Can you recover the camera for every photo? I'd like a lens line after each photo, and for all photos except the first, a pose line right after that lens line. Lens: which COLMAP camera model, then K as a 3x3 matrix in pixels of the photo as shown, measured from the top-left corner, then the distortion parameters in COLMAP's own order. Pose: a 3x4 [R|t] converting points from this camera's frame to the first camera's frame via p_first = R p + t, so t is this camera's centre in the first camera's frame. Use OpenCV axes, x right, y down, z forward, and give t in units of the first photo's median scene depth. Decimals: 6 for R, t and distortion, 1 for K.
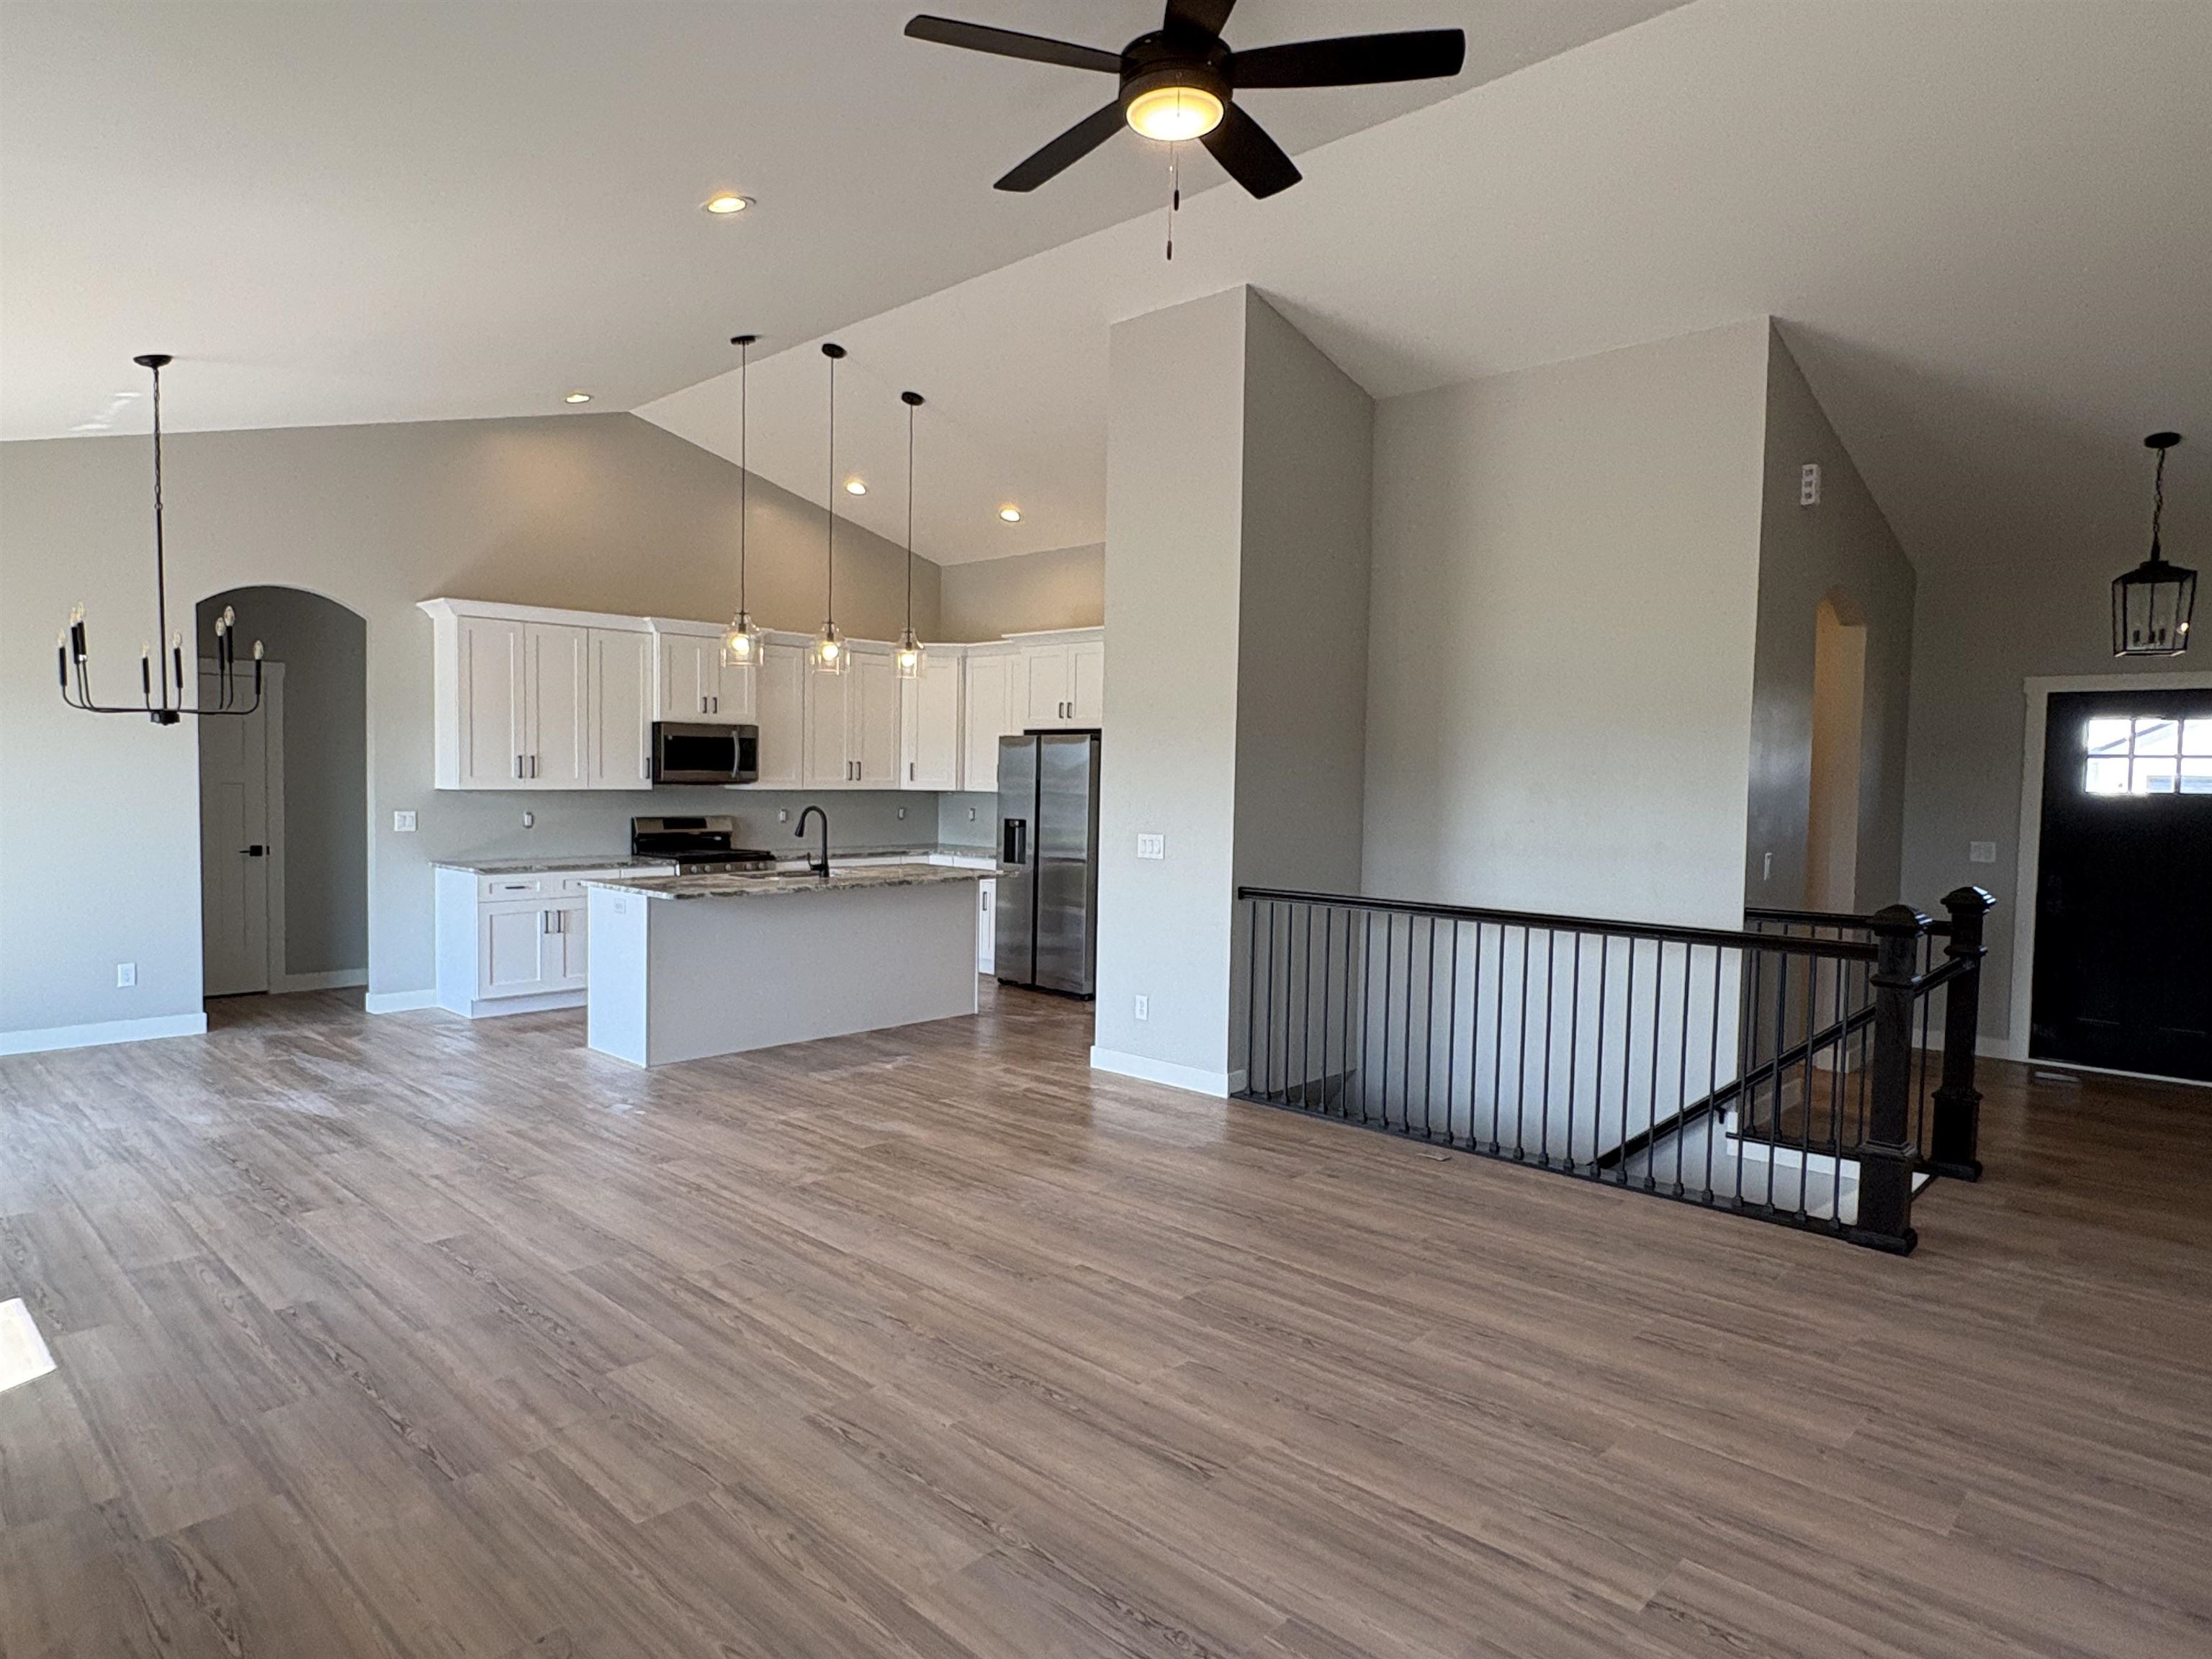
lens RADIAL K [[1293.0, 0, 1040.1], [0, 1293.0, 835.7], [0, 0, 1]] dist [-0.001336, 0.000766]
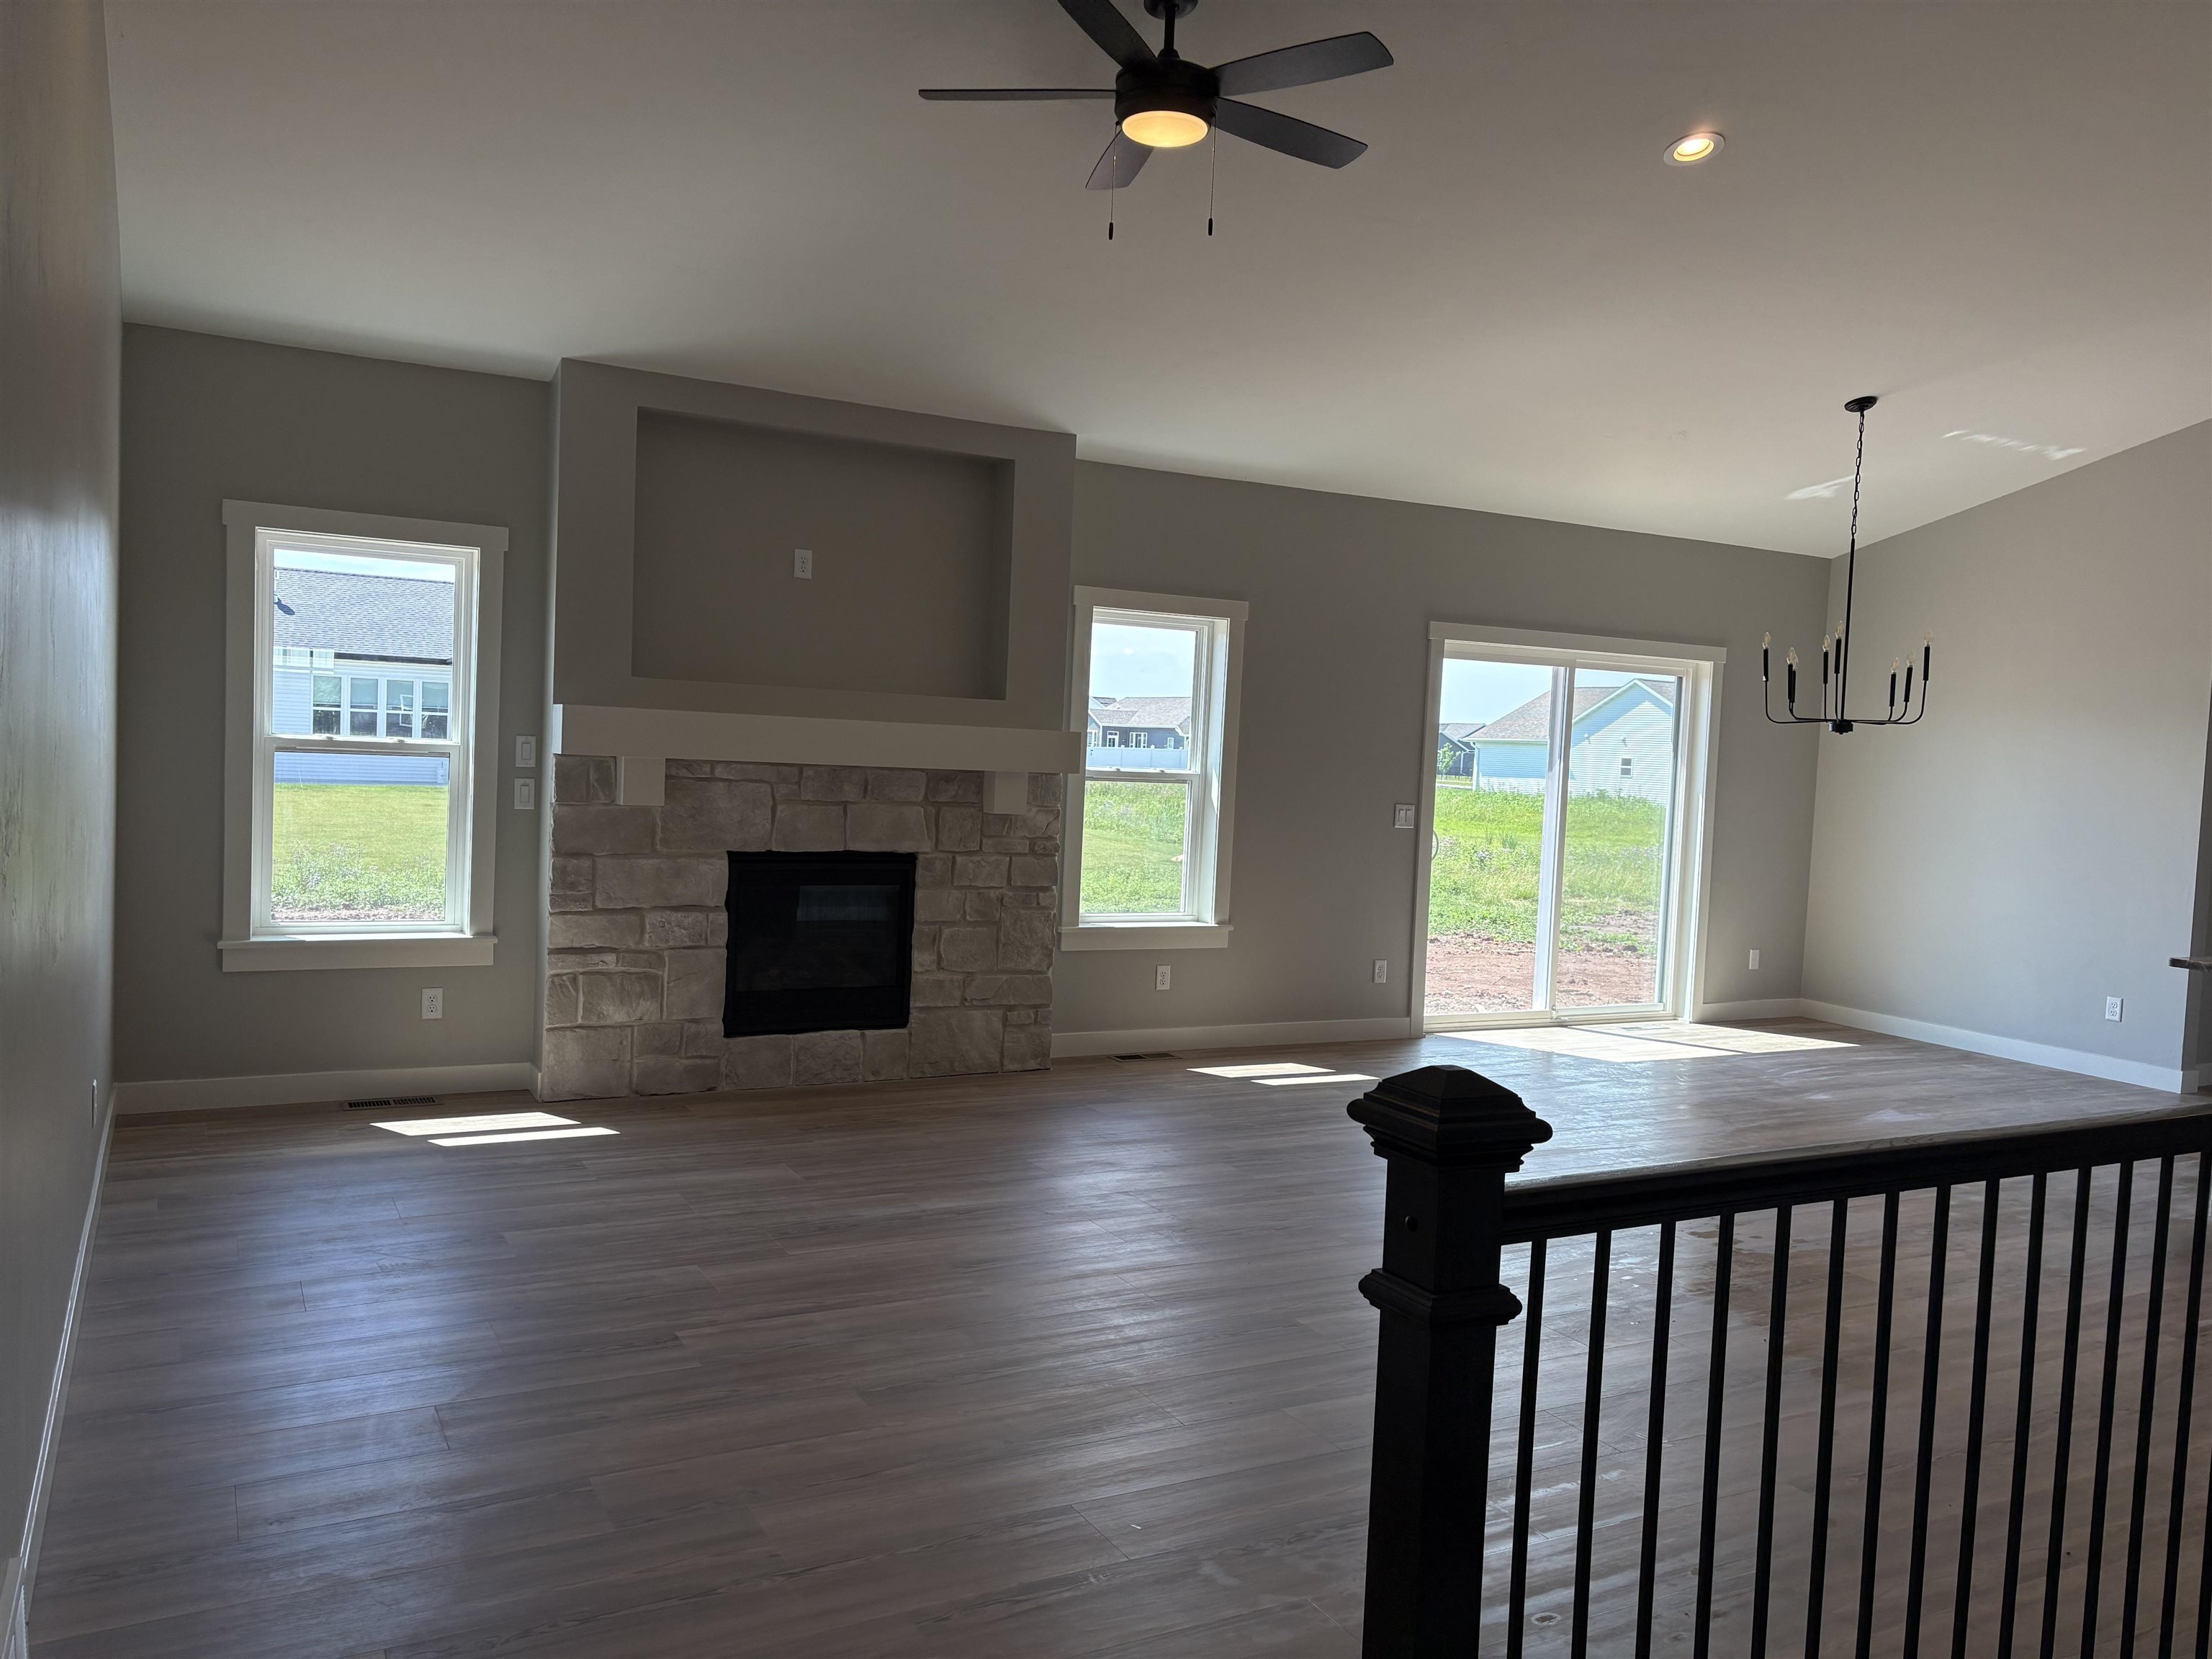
lens RADIAL K [[1700.4, 0, 1128.6], [0, 1700.4, 839.6], [0, 0, 1]] dist [0.074861, -0.116704]
pose [[-0.273424, 0.027306, -0.961506, 0.693843], [-0.099643, 0.993415, 0.056547, -0.014072], [0.956719, 0.111269, -0.268903, 0.643445]]
